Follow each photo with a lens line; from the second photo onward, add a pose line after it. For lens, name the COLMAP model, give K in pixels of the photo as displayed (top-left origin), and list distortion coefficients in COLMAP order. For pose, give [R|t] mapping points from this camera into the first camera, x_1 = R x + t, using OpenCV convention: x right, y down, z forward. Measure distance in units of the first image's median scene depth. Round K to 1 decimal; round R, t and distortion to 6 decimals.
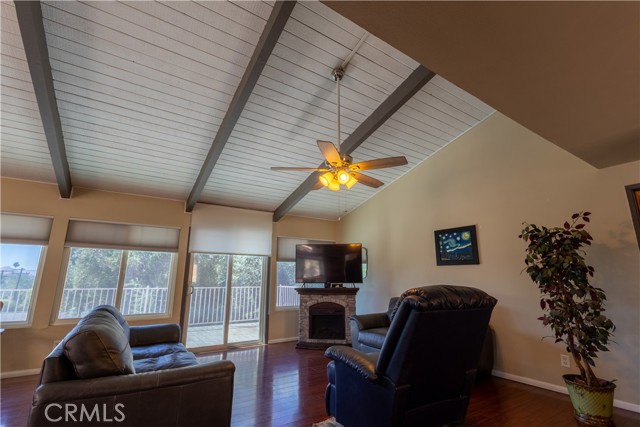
lens RADIAL K [[293.7, 0, 322.1], [0, 293.7, 214.4], [0, 0, 1]] dist [0.001361, 0.001068]
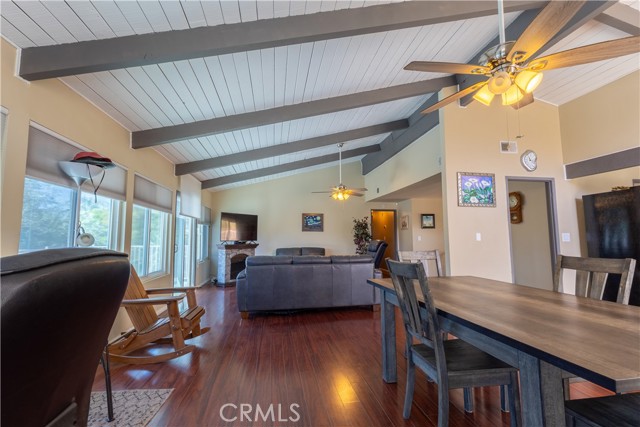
lens RADIAL K [[293.7, 0, 318.3], [0, 293.7, 212.4], [0, 0, 1]] dist [0.001361, 0.001068]
pose [[0.420188, 0.078378, 0.904046, -1.311820], [-0.193487, 0.981091, 0.004873, 0.020809], [-0.886569, -0.176969, 0.427408, 0.091937]]
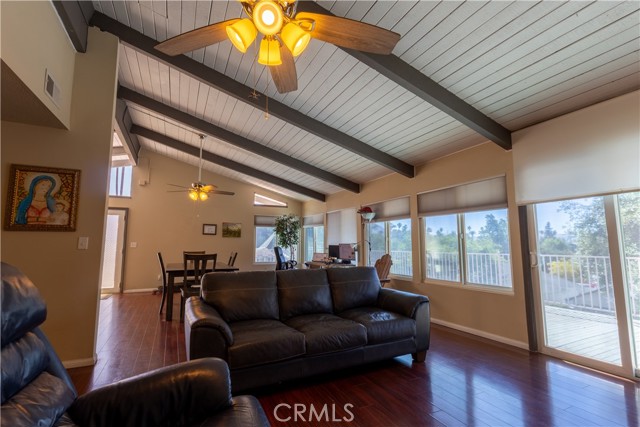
lens RADIAL K [[293.7, 0, 316.5], [0, 293.7, 212.7], [0, 0, 1]] dist [0.001361, 0.001068]
pose [[-0.105430, -0.107837, -0.988562, 0.295926], [0.227645, 0.965087, -0.129554, 0.135582], [0.968020, -0.238700, -0.077201, 0.636647]]
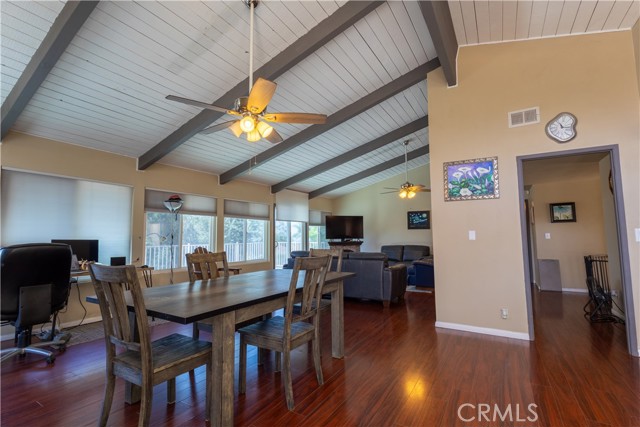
lens RADIAL K [[293.7, 0, 321.4], [0, 293.7, 215.2], [0, 0, 1]] dist [0.001361, 0.001068]
pose [[0.909335, 0.022174, 0.415472, -0.945199], [-0.081332, 0.988788, 0.125238, -0.118074], [-0.408037, -0.147674, 0.900943, -0.522196]]
